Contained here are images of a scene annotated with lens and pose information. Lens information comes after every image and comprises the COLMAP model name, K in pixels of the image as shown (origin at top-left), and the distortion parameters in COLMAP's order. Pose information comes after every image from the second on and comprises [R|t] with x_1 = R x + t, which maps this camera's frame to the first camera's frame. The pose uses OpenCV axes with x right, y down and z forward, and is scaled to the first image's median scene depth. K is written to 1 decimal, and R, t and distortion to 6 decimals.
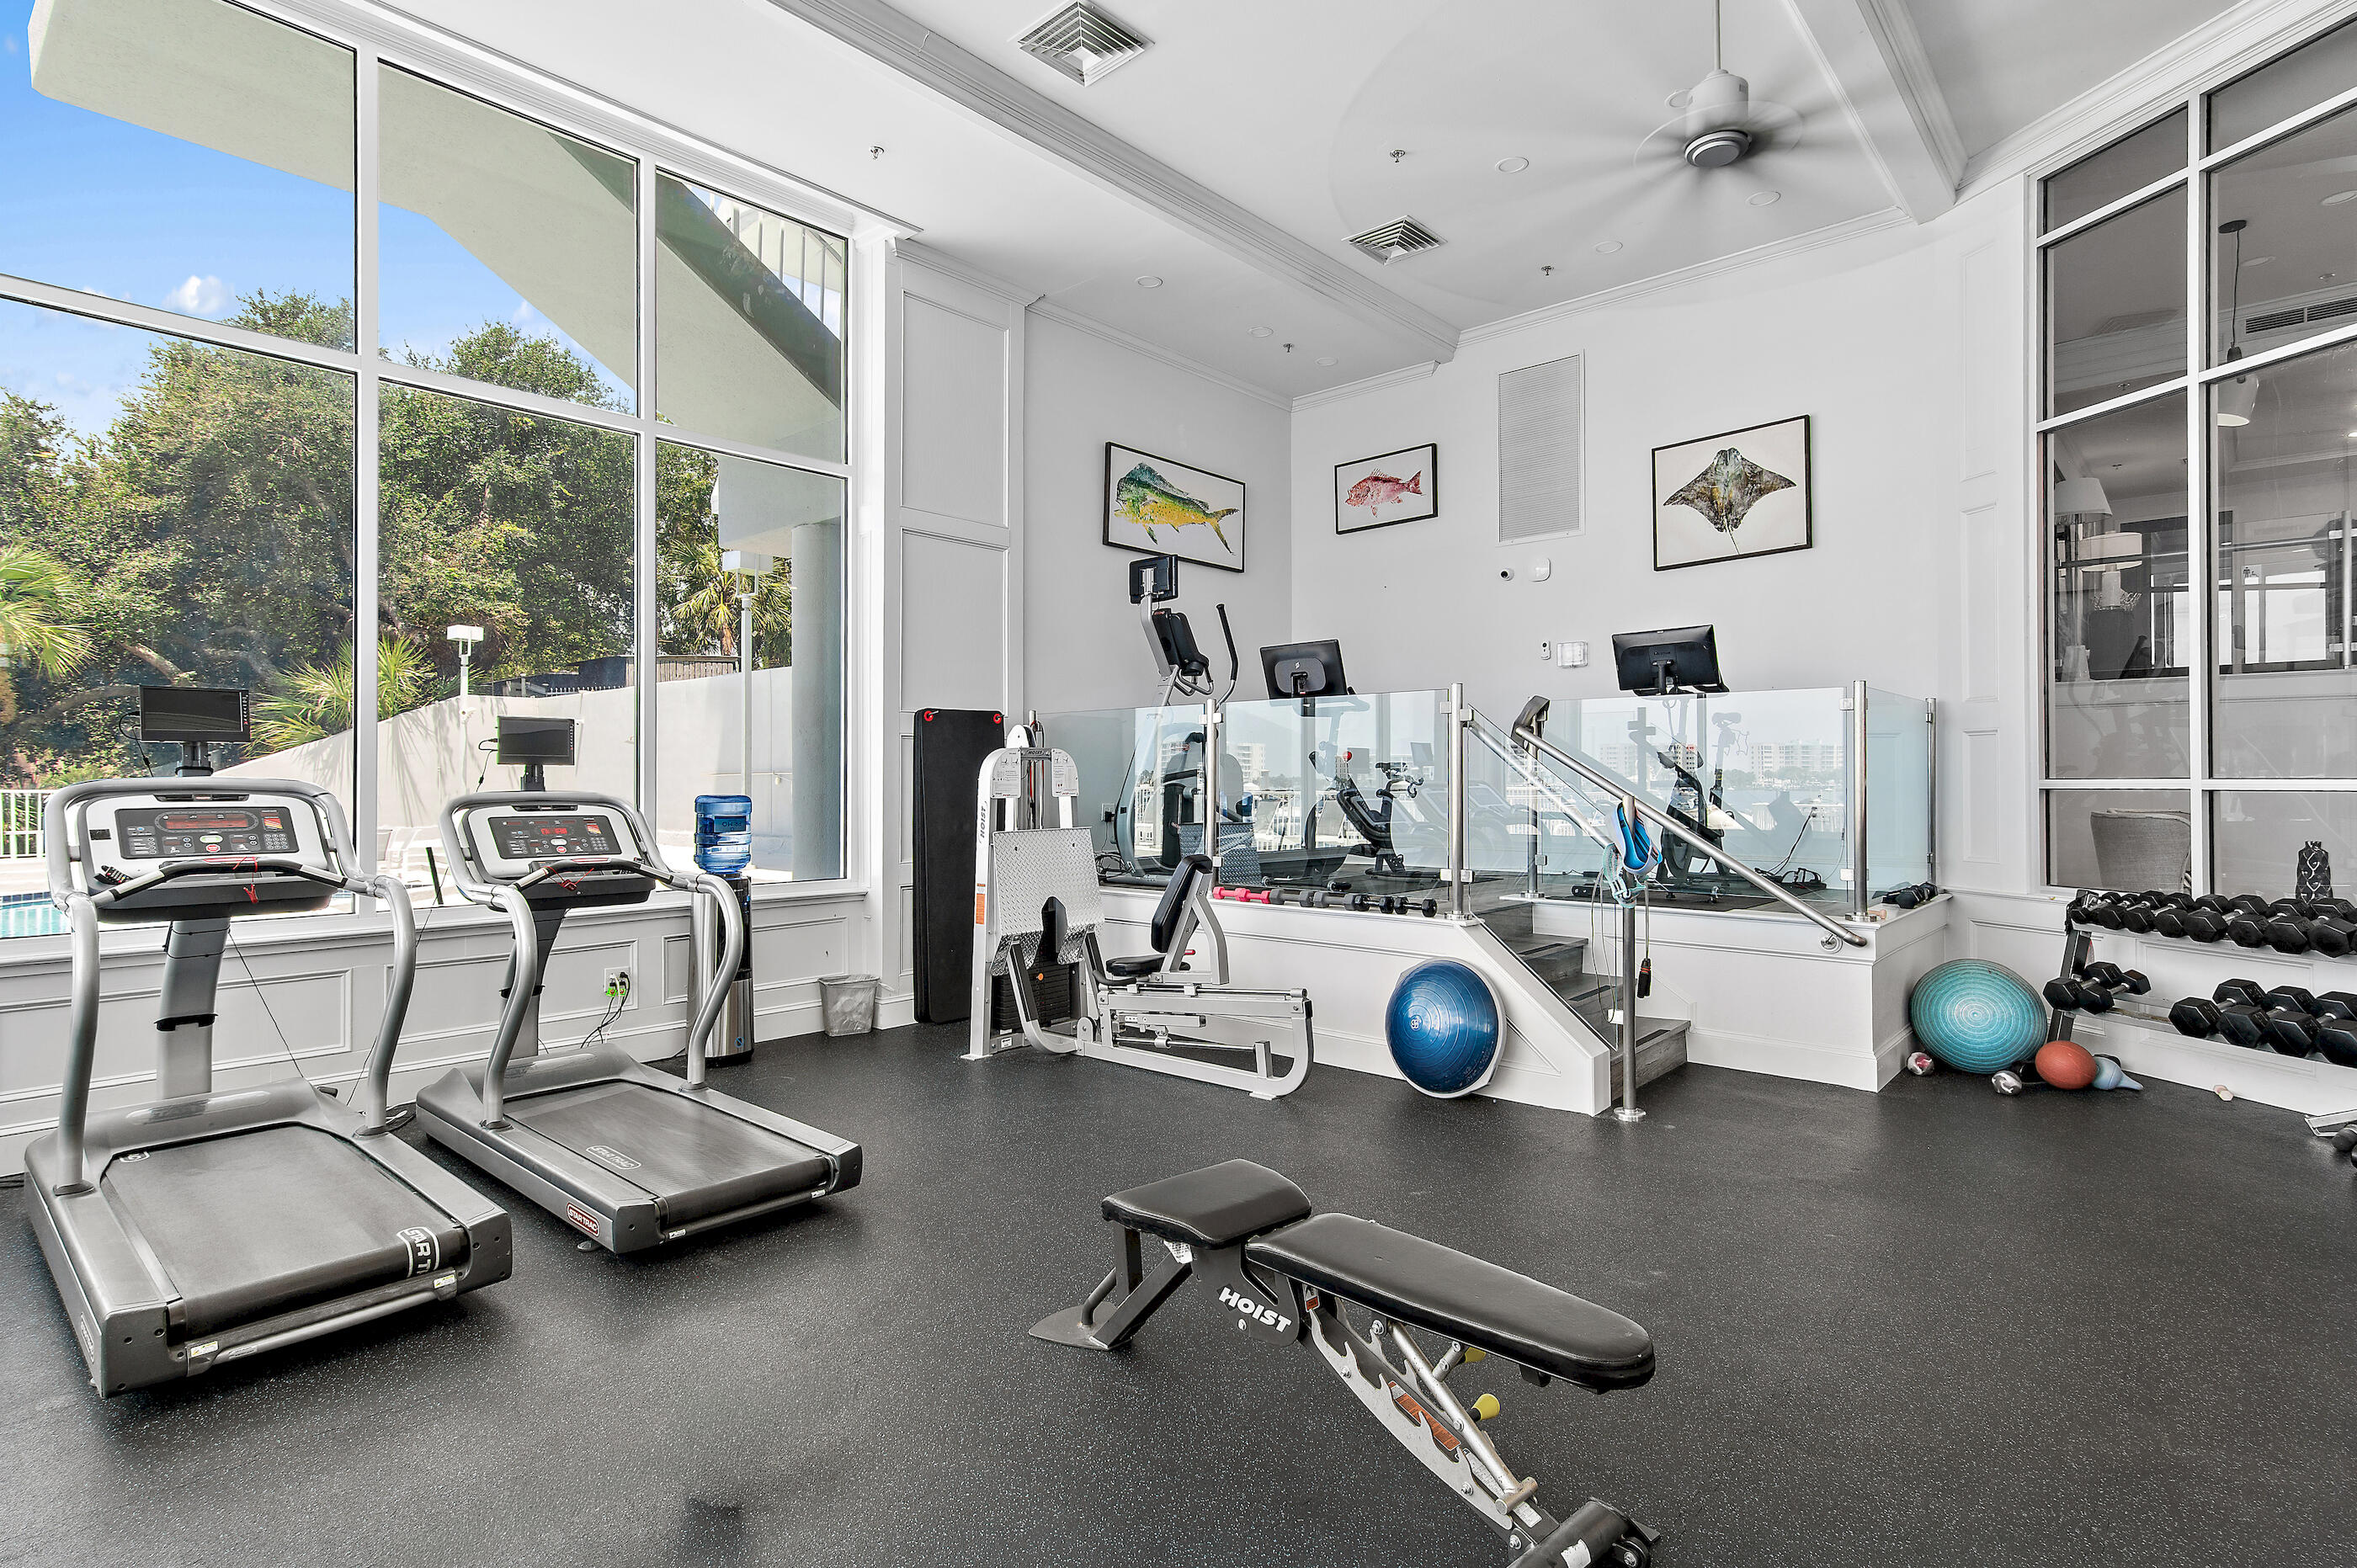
lens RADIAL K [[1153.2, 0, 1223.0], [0, 1153.2, 773.4], [0, 0, 1]] dist [0.023818, 0.000035]
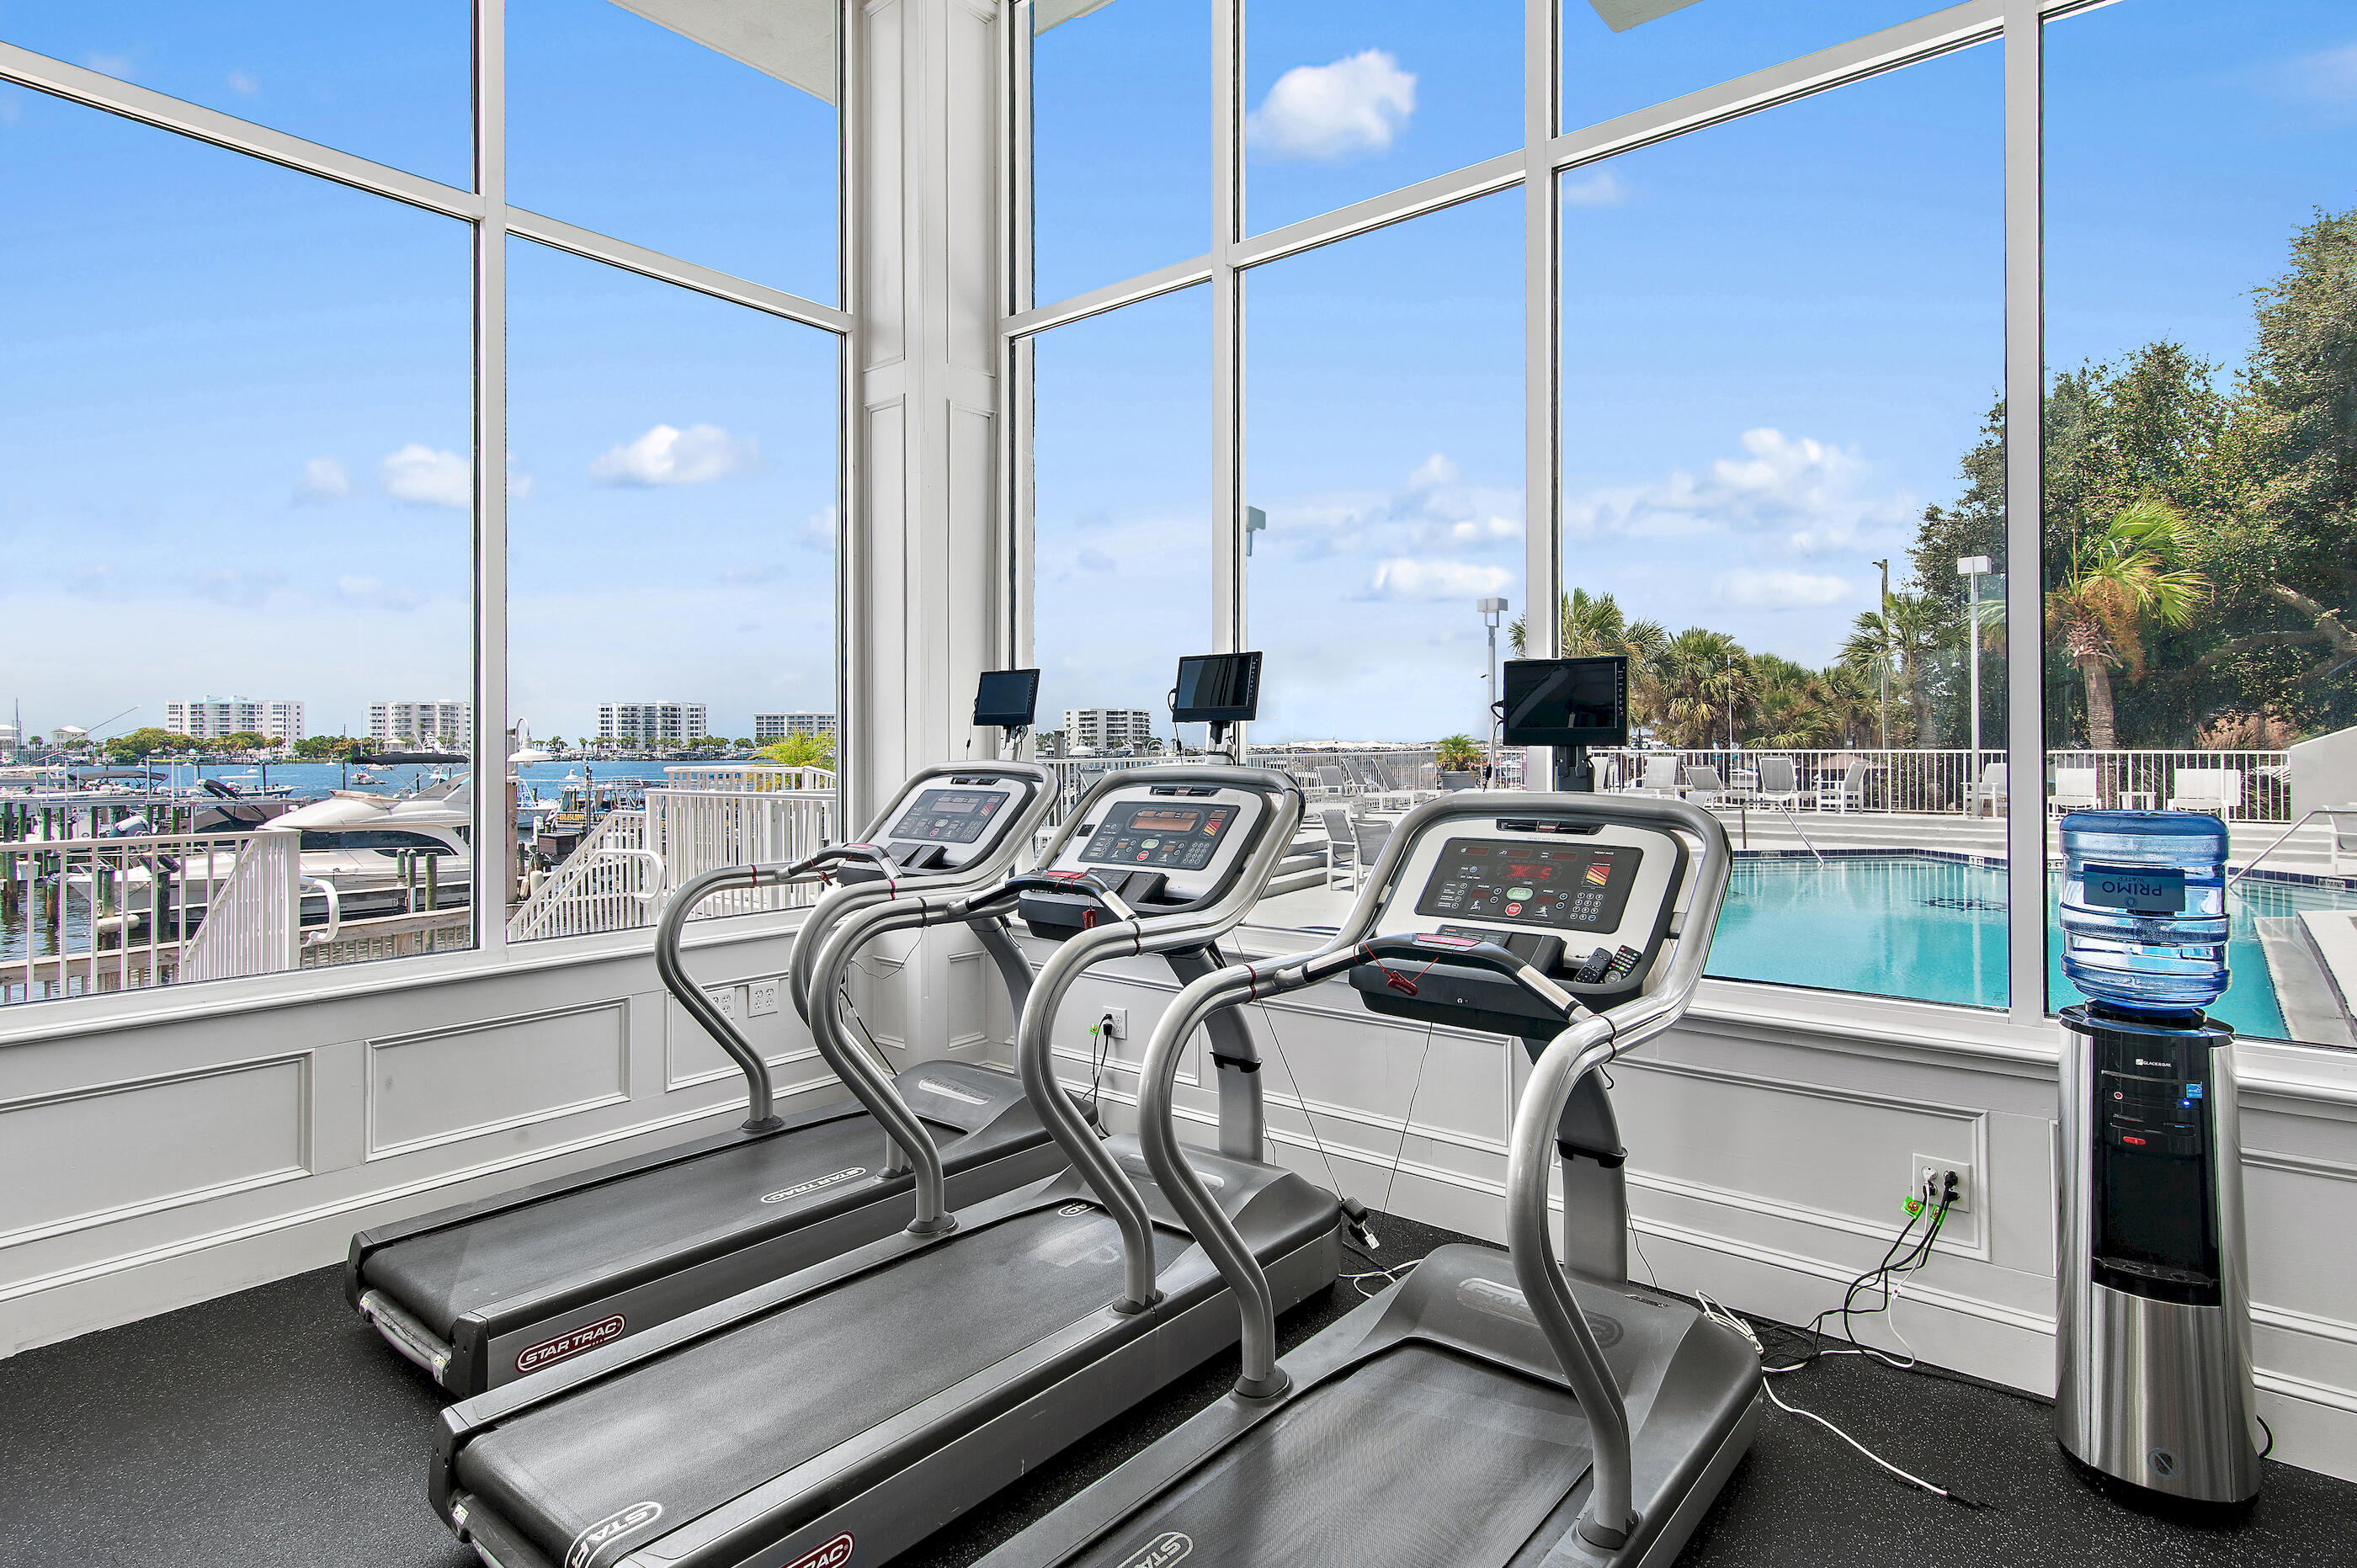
lens RADIAL K [[1246.8, 0, 1182.2], [0, 1246.8, 726.2], [0, 0, 1]] dist [-0.000622, 0.029687]
pose [[0.029338, -0.012179, -0.999495, -0.002487], [0.011049, 0.999869, -0.011859, -0.002700], [0.999508, -0.010696, 0.029468, 0.195778]]
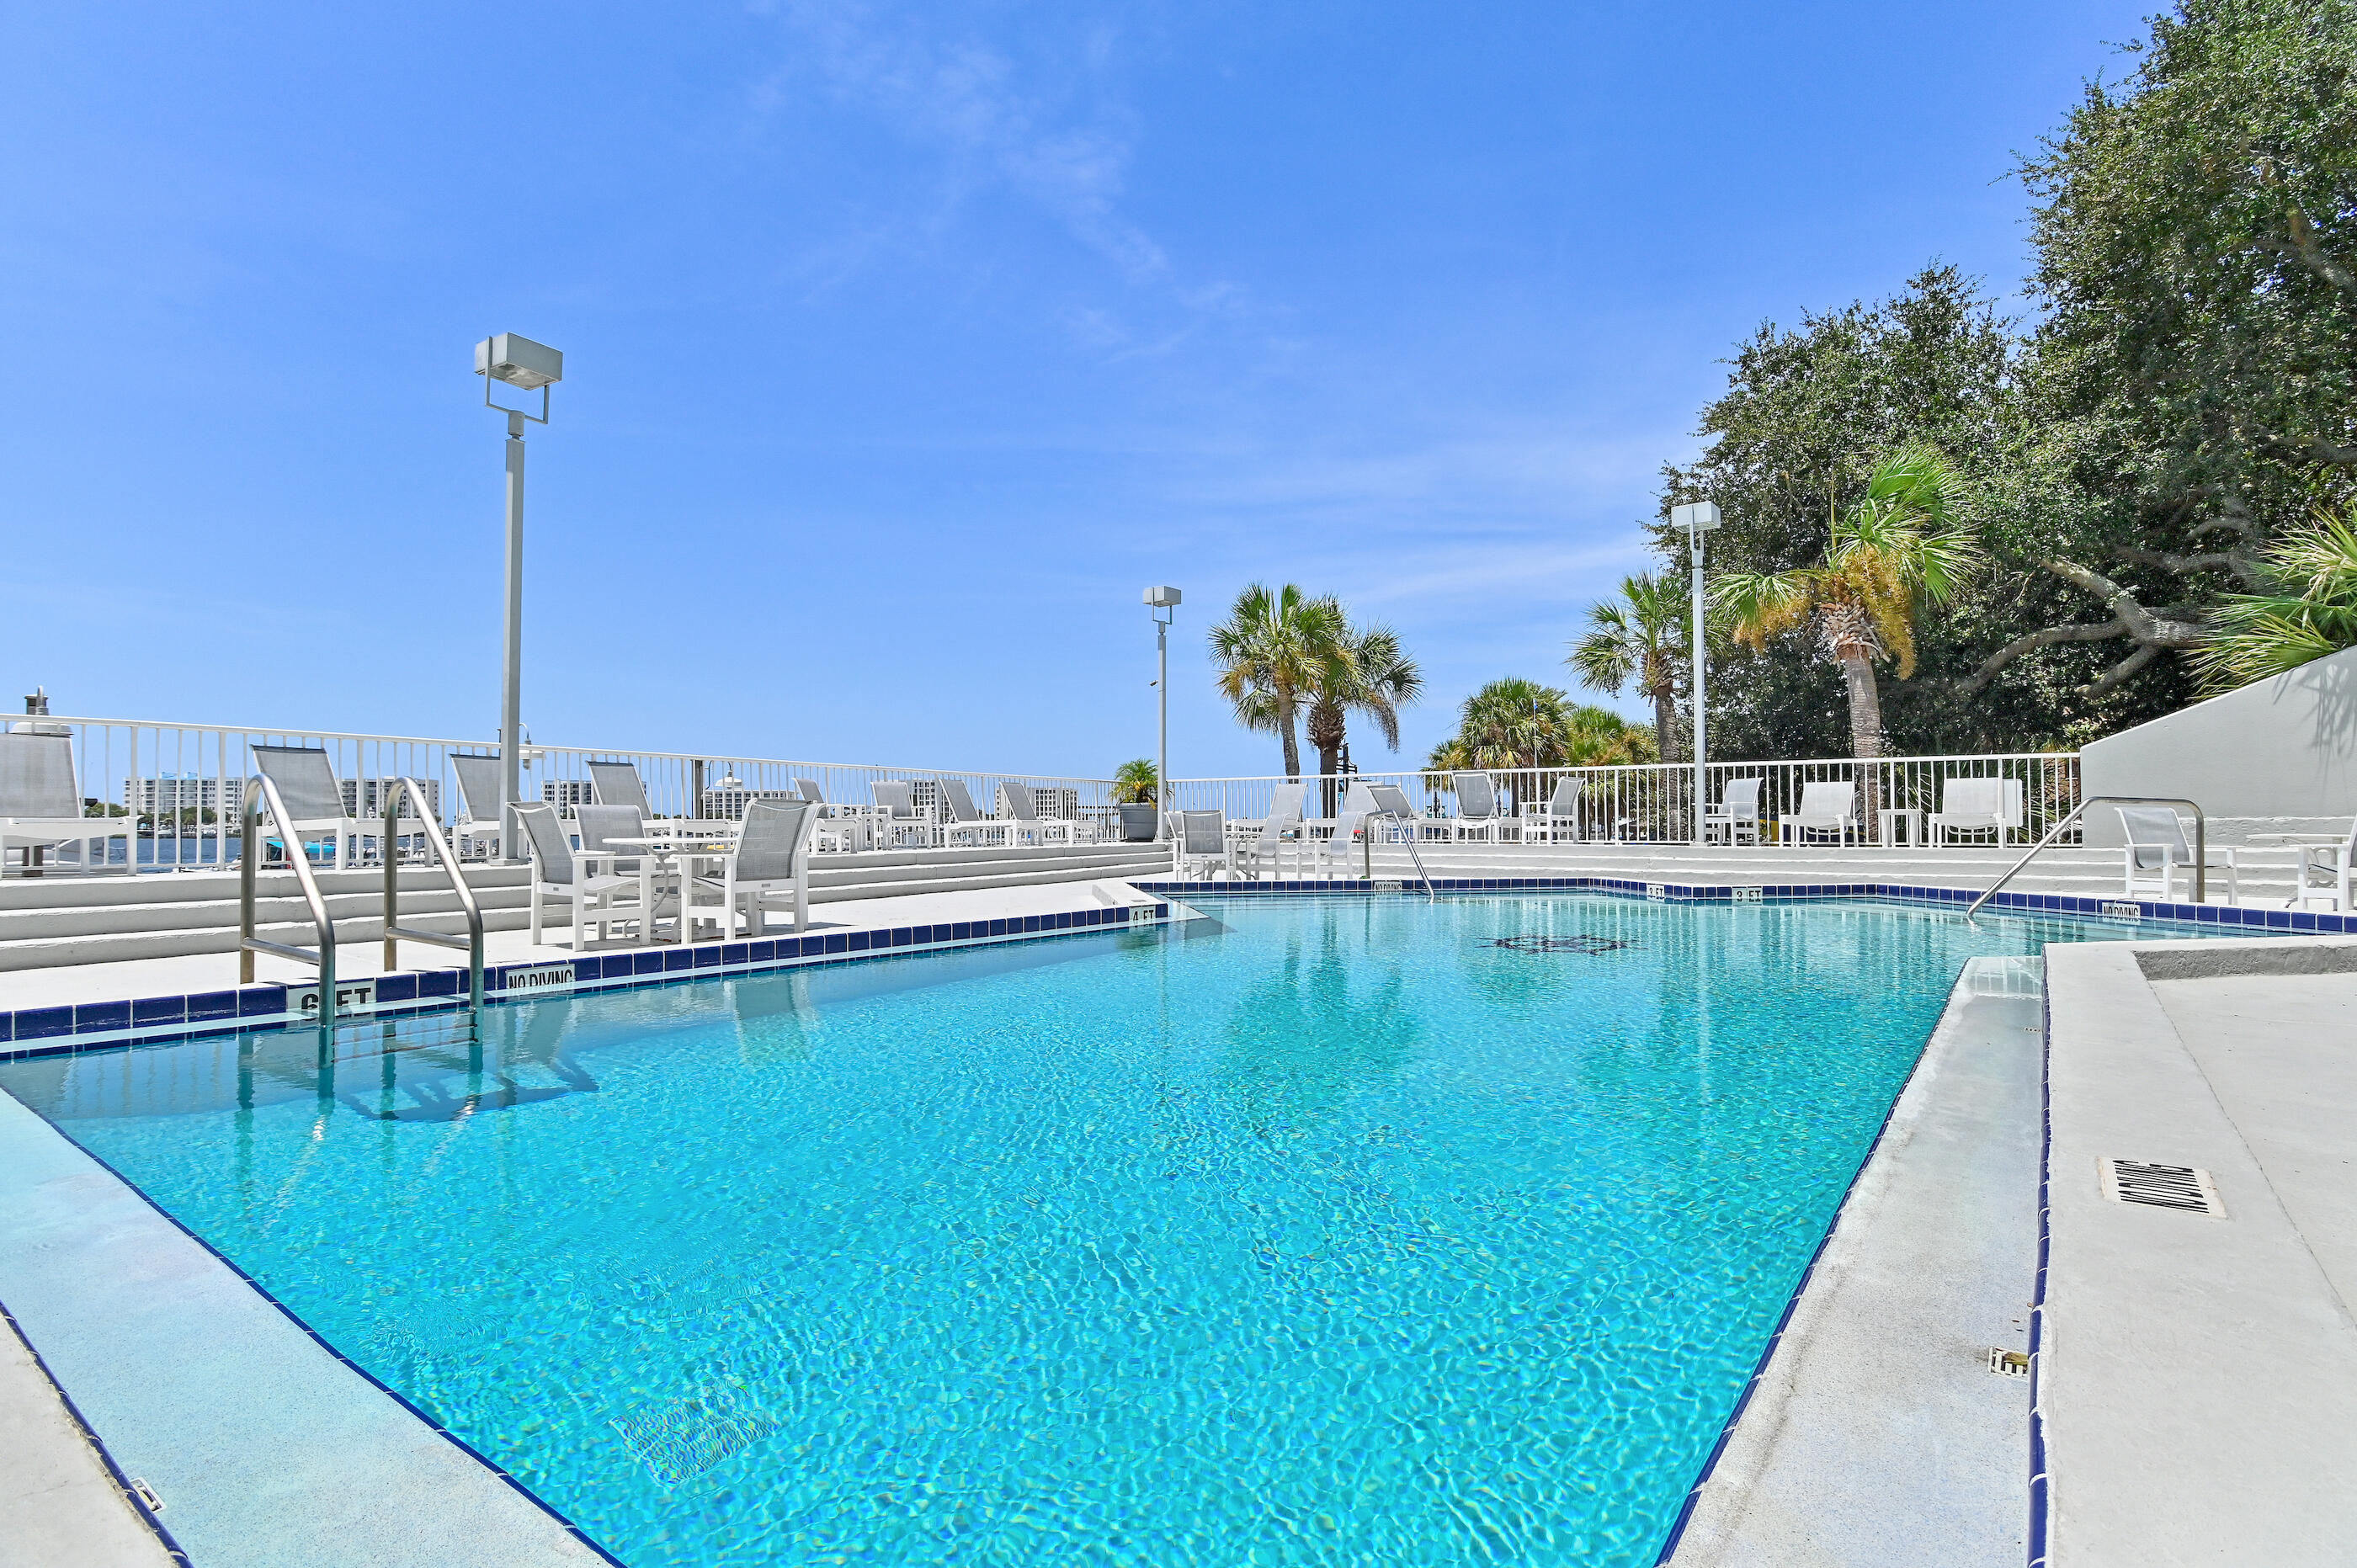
lens RADIAL K [[1153.2, 0, 1223.0], [0, 1153.2, 773.4], [0, 0, 1]] dist [0.023818, 0.000035]
pose [[0.094688, -0.044637, -0.994506, -0.337084], [0.009618, 0.998989, -0.043922, 0.055048], [0.995461, -0.005406, 0.095022, 0.528408]]
